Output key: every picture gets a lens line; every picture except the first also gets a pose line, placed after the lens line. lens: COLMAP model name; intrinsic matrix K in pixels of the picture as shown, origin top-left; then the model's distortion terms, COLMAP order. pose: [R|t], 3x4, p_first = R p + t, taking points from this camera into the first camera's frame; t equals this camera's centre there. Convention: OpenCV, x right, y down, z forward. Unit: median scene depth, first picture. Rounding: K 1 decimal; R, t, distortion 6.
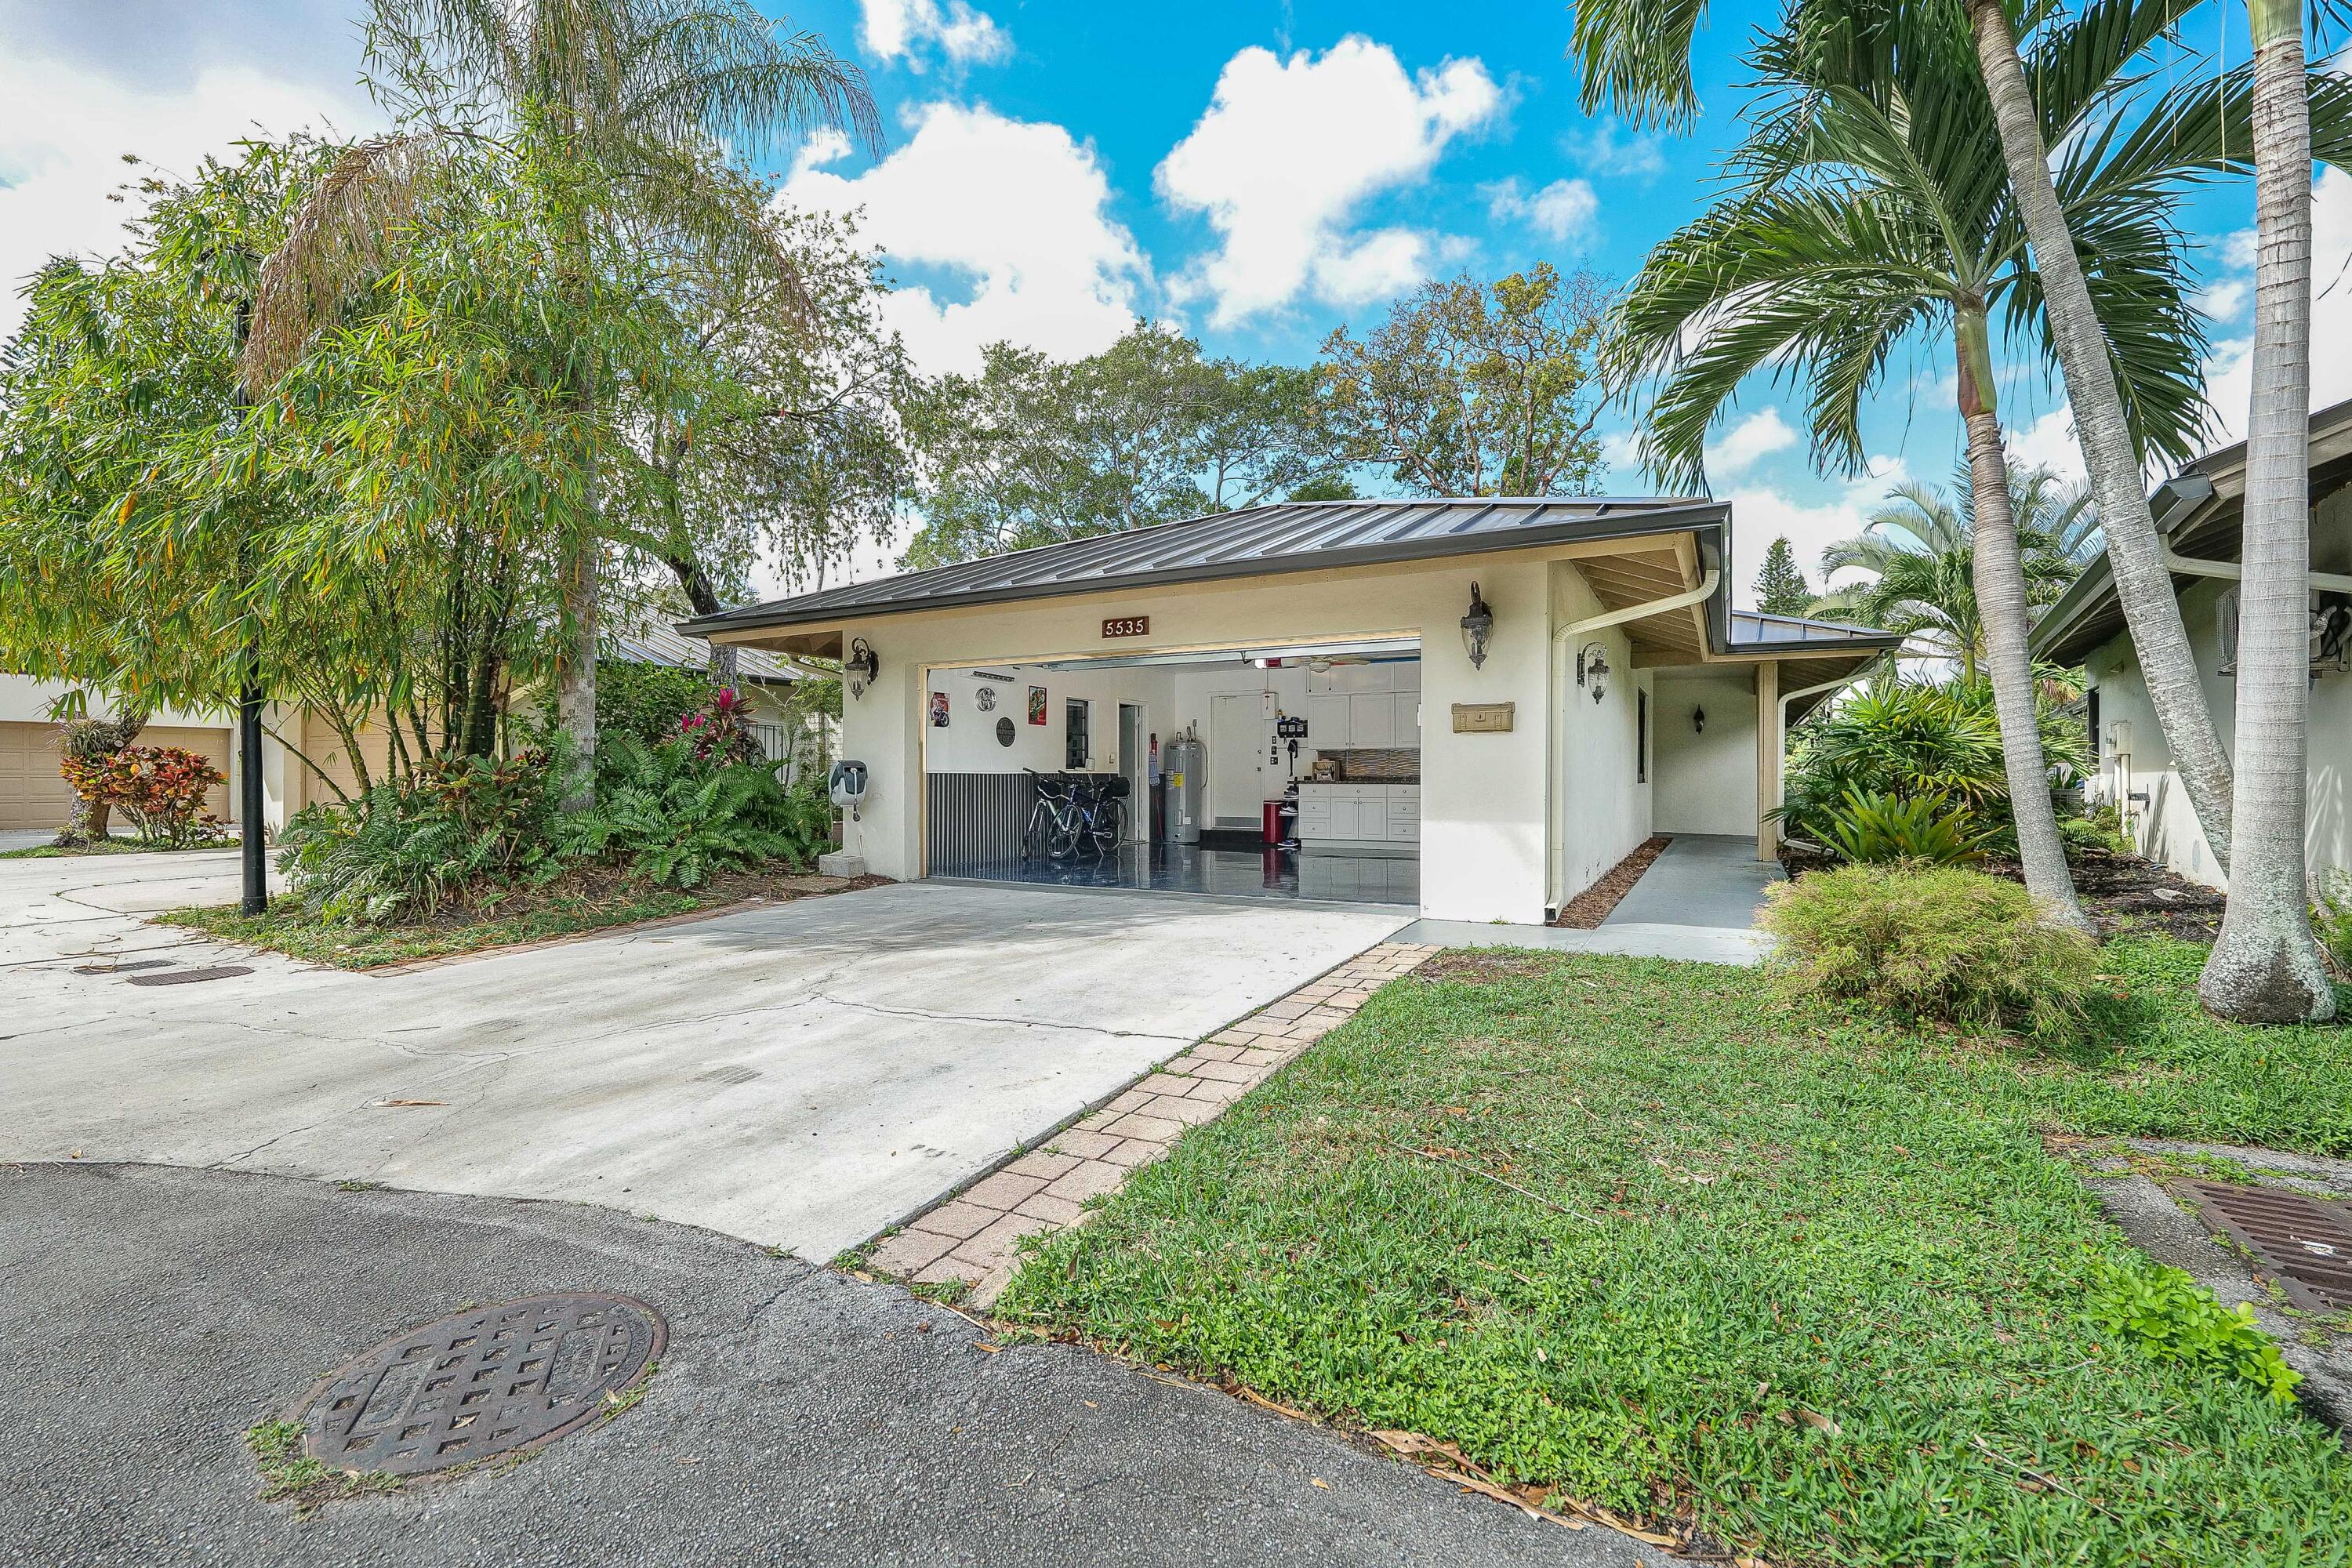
lens RADIAL K [[946.5, 0, 1039.5], [0, 946.5, 791.1], [0, 0, 1]] dist [0.000830, 0.000141]
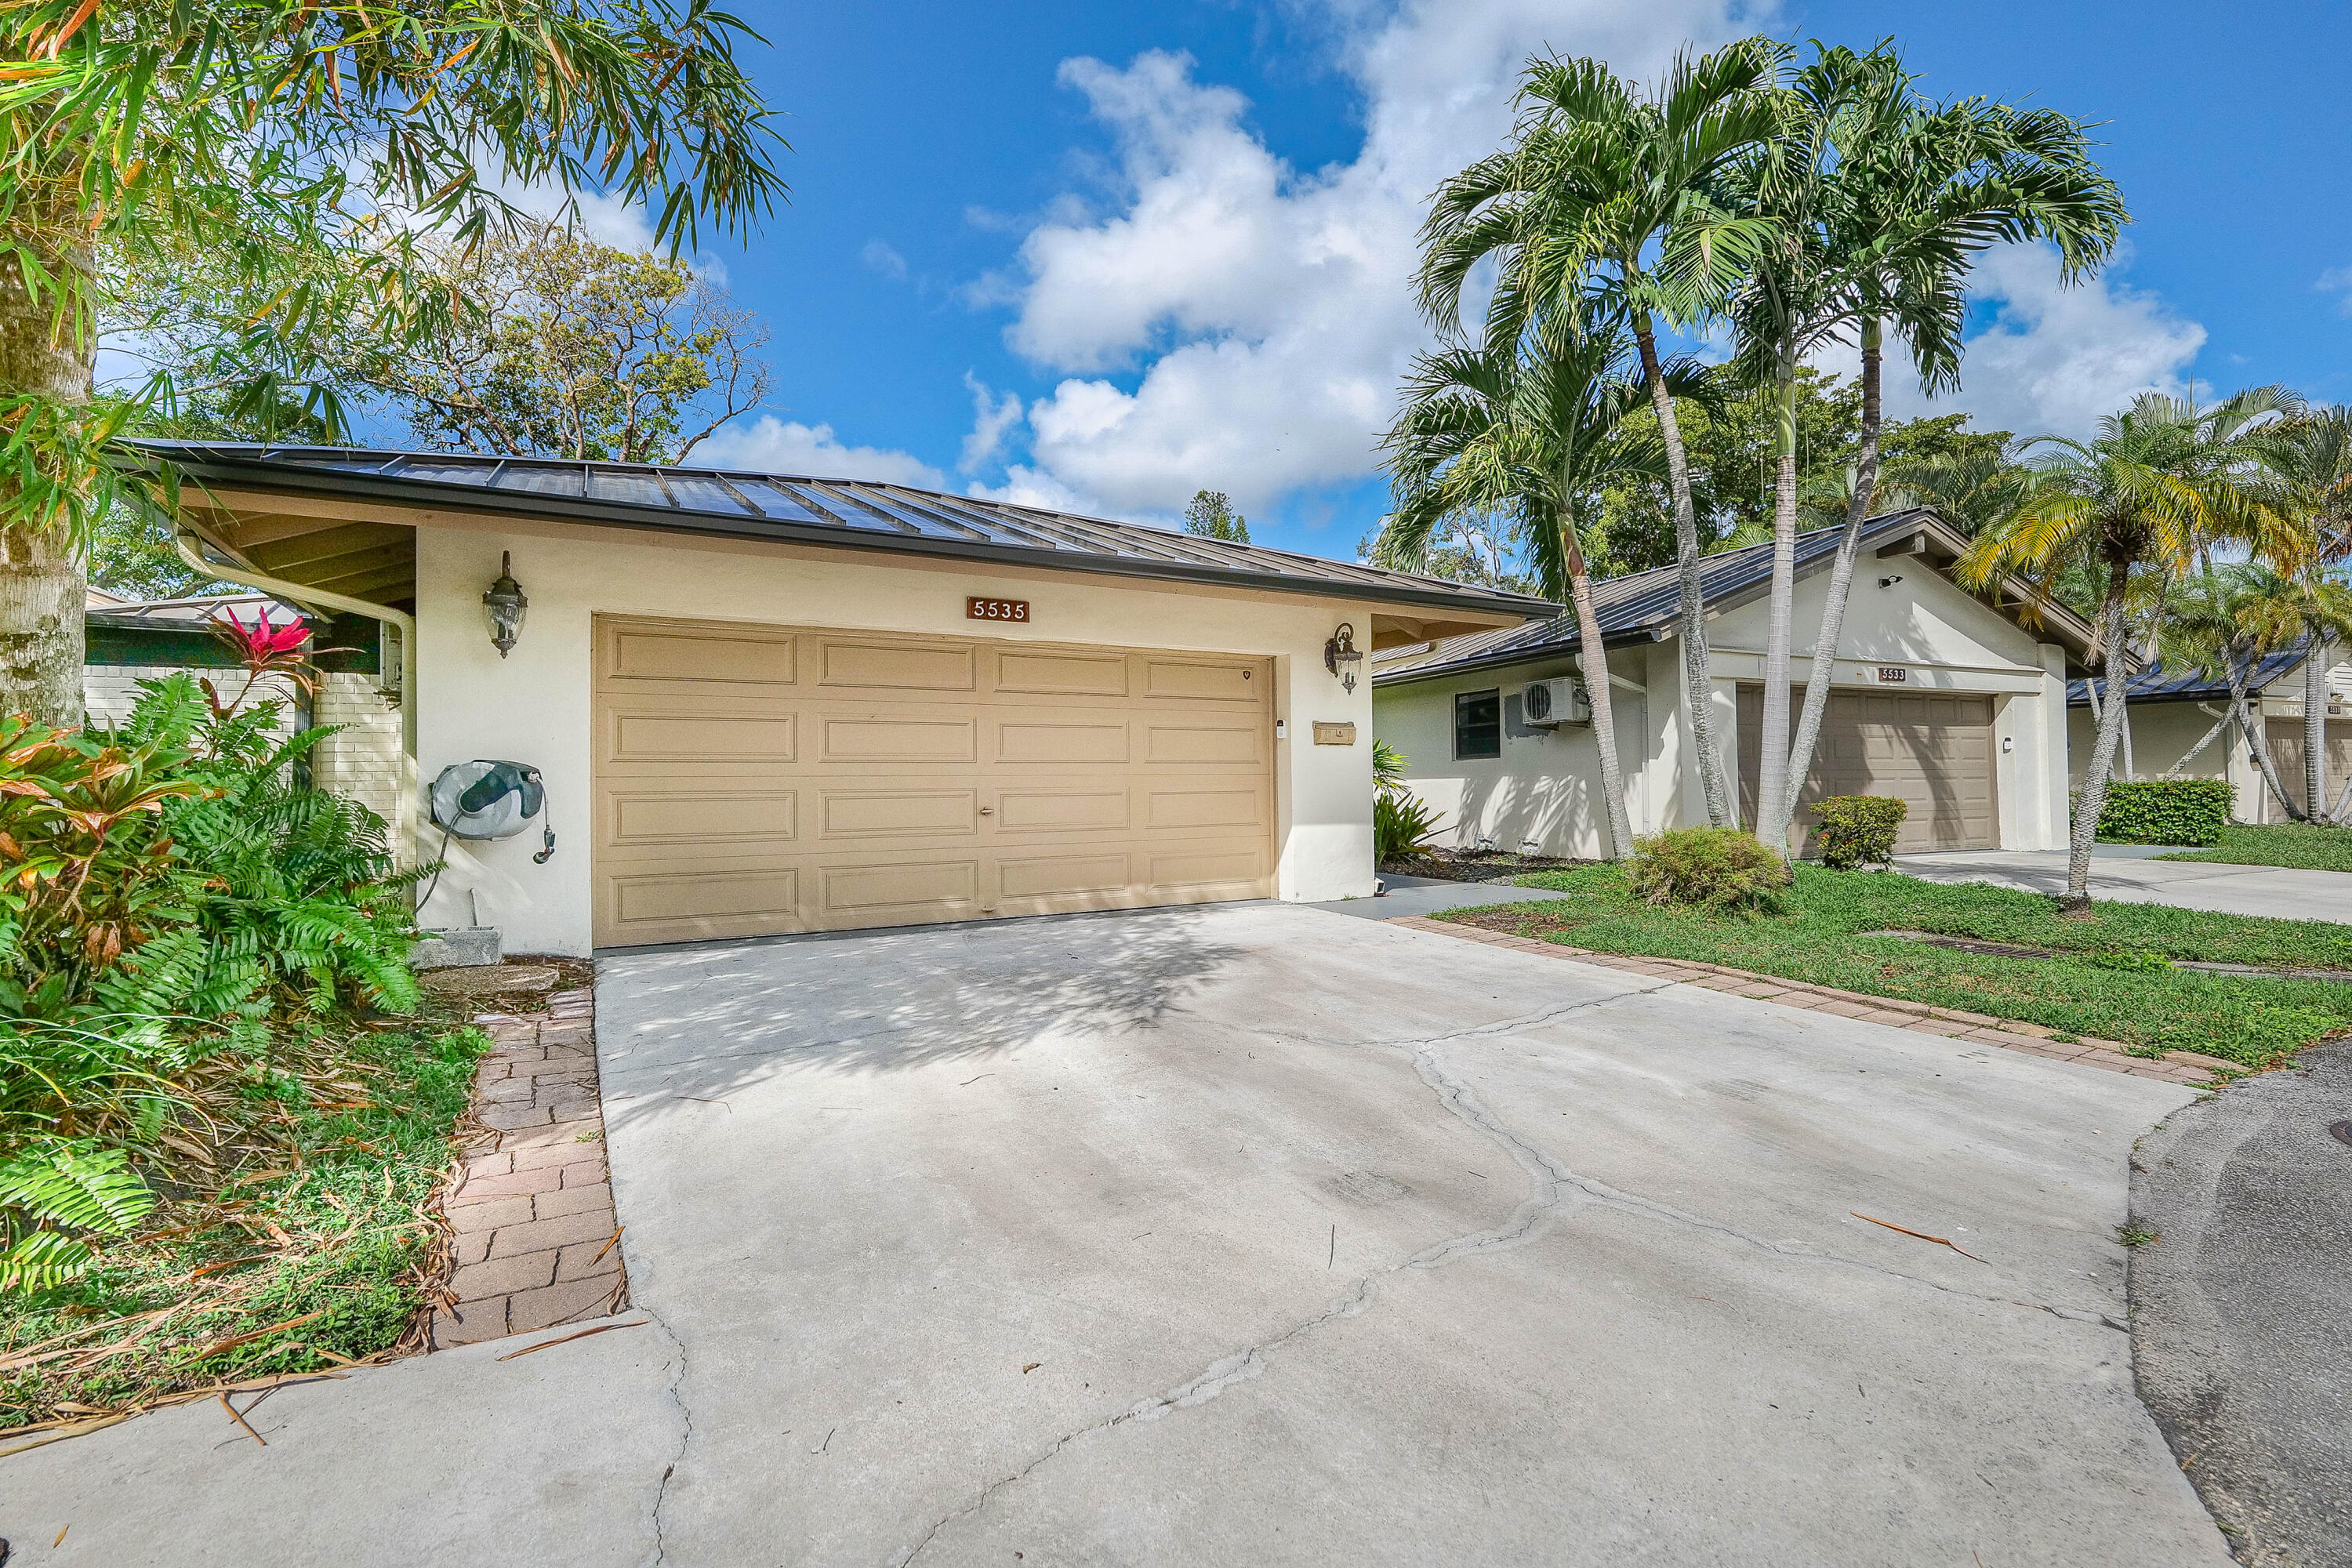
lens RADIAL K [[1012.3, 0, 1172.8], [0, 1012.3, 785.9], [0, 0, 1]] dist [-0.008276, 0.000051]
pose [[0.510767, -0.003399, 0.859713, -1.405118], [0.024521, 0.999643, -0.010616, -0.001779], [-0.859370, 0.026503, 0.510668, 0.921396]]
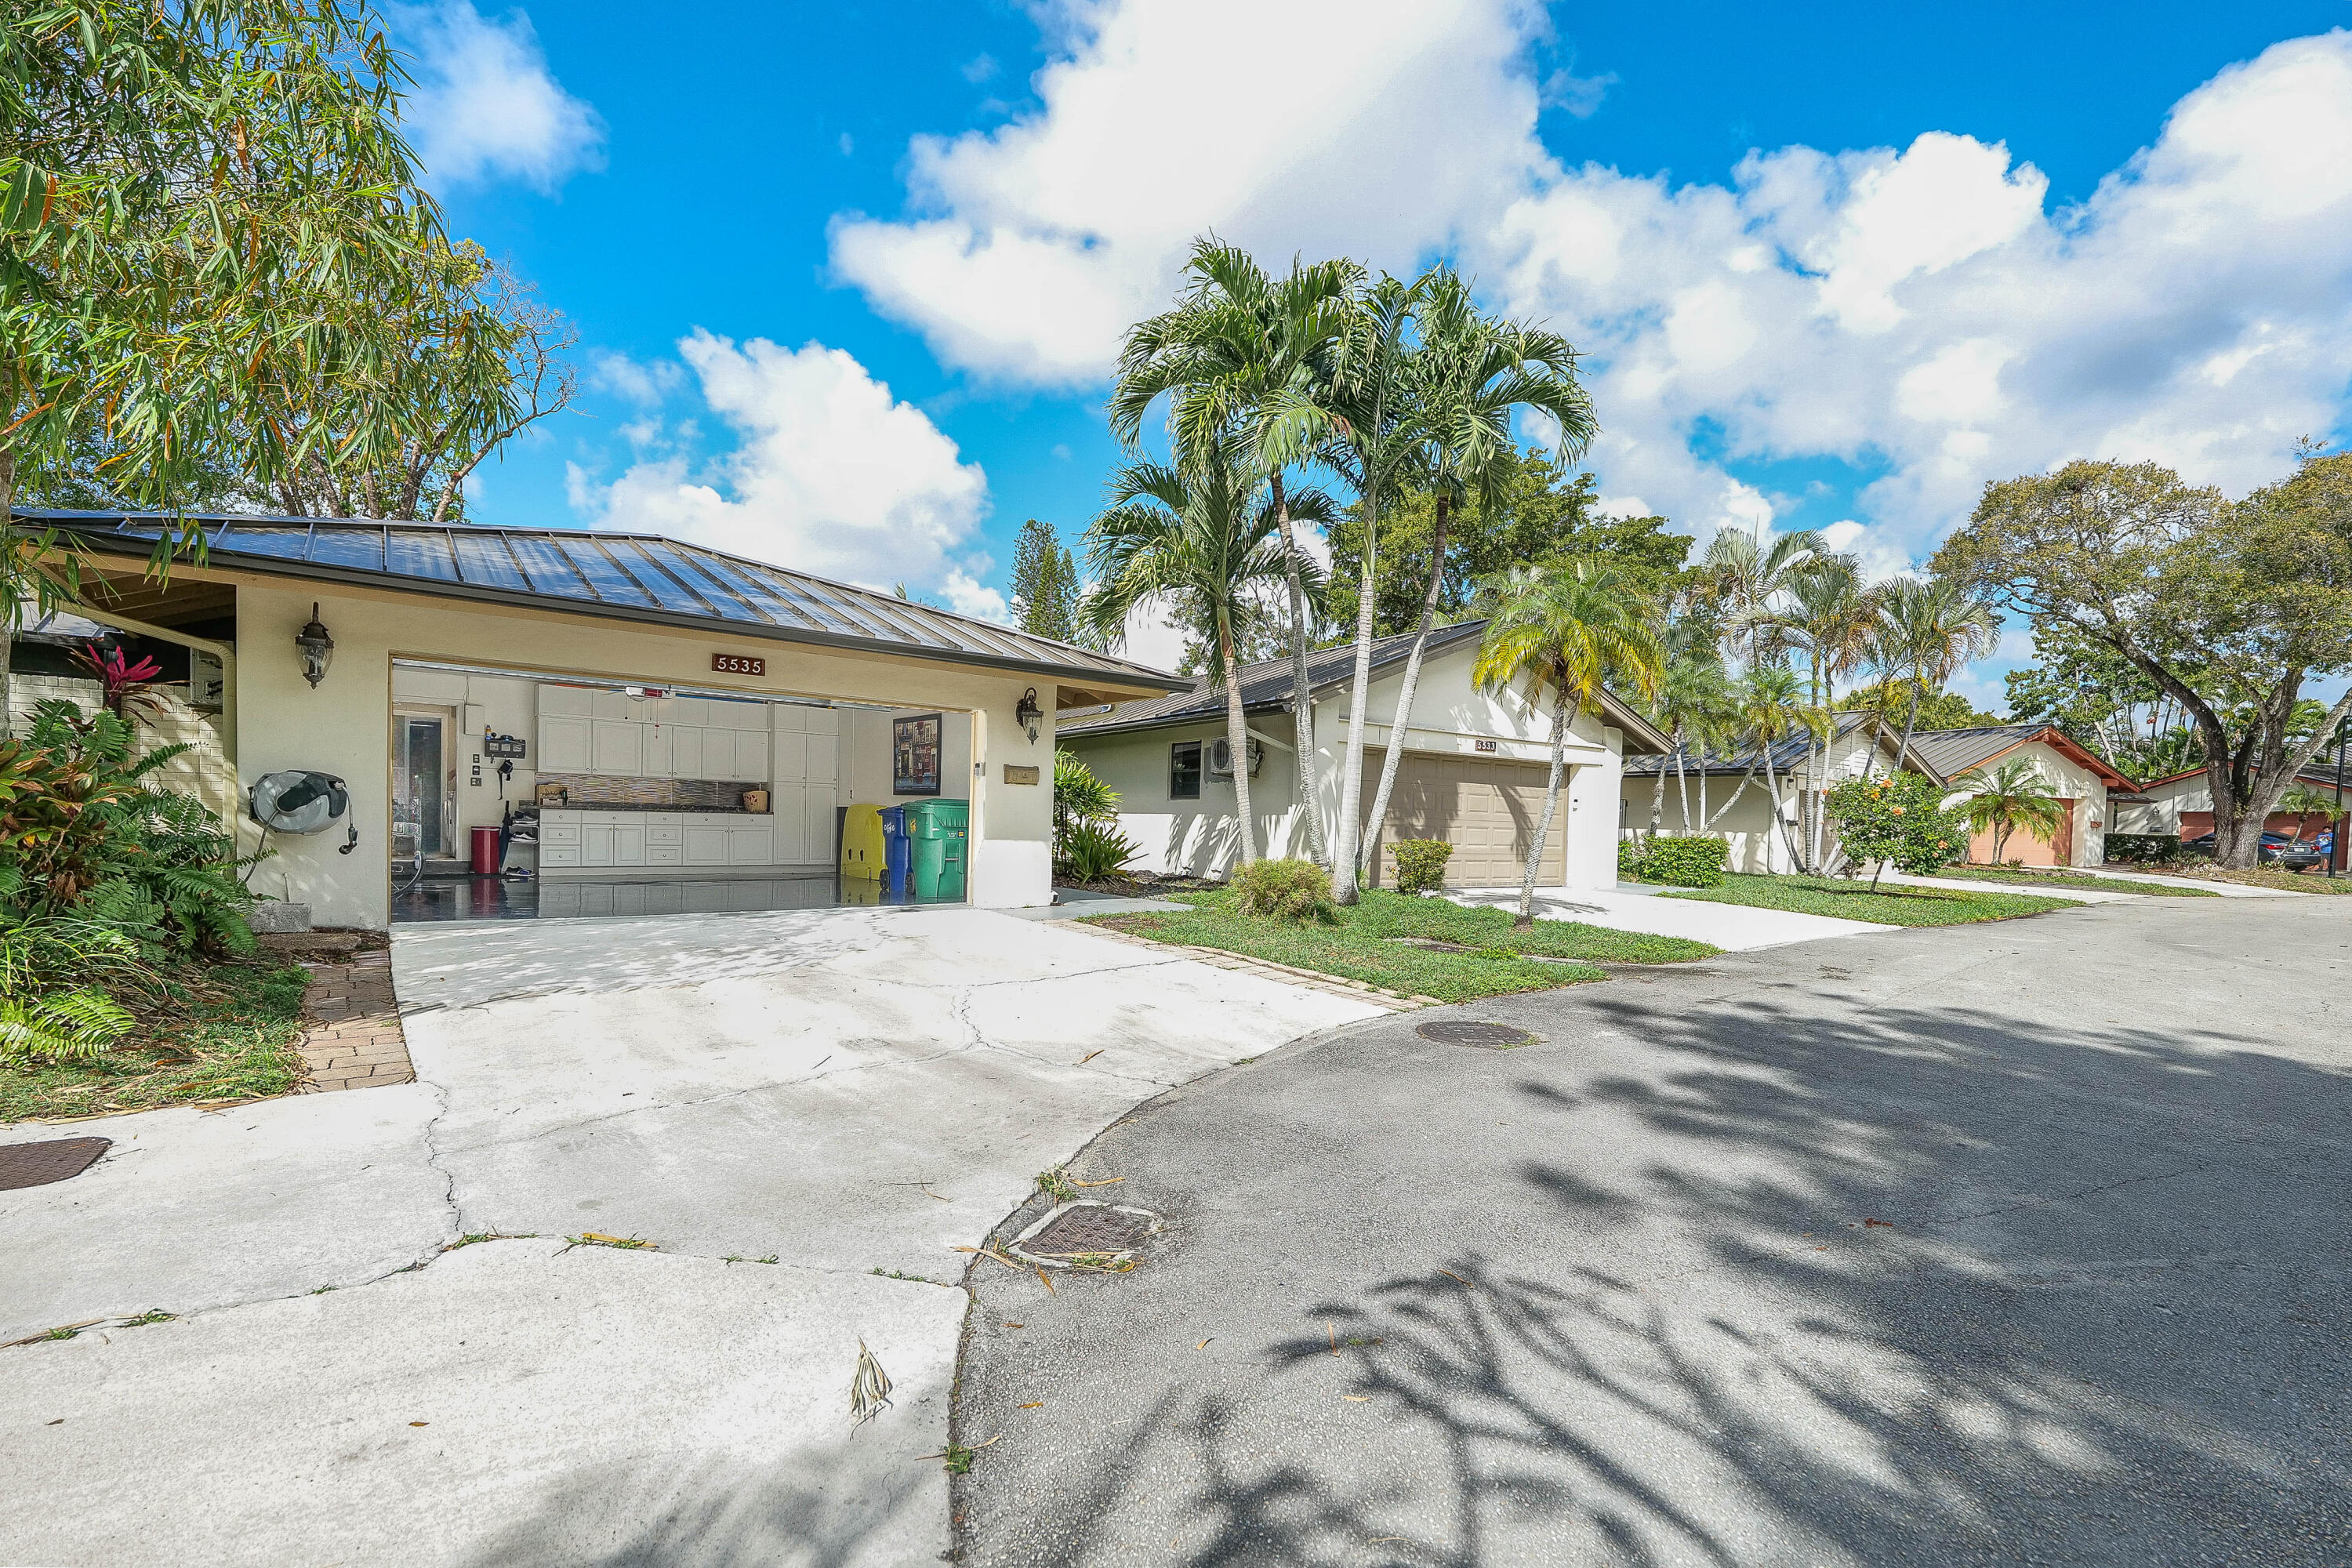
lens RADIAL K [[987.4, 0, 1108.5], [0, 987.4, 858.5], [0, 0, 1]] dist [-0.009675, -0.000145]
pose [[0.407886, -0.026768, 0.912640, -1.731273], [-0.012392, 0.999316, 0.034849, 0.001350], [-0.912949, -0.025524, 0.407275, 0.374657]]
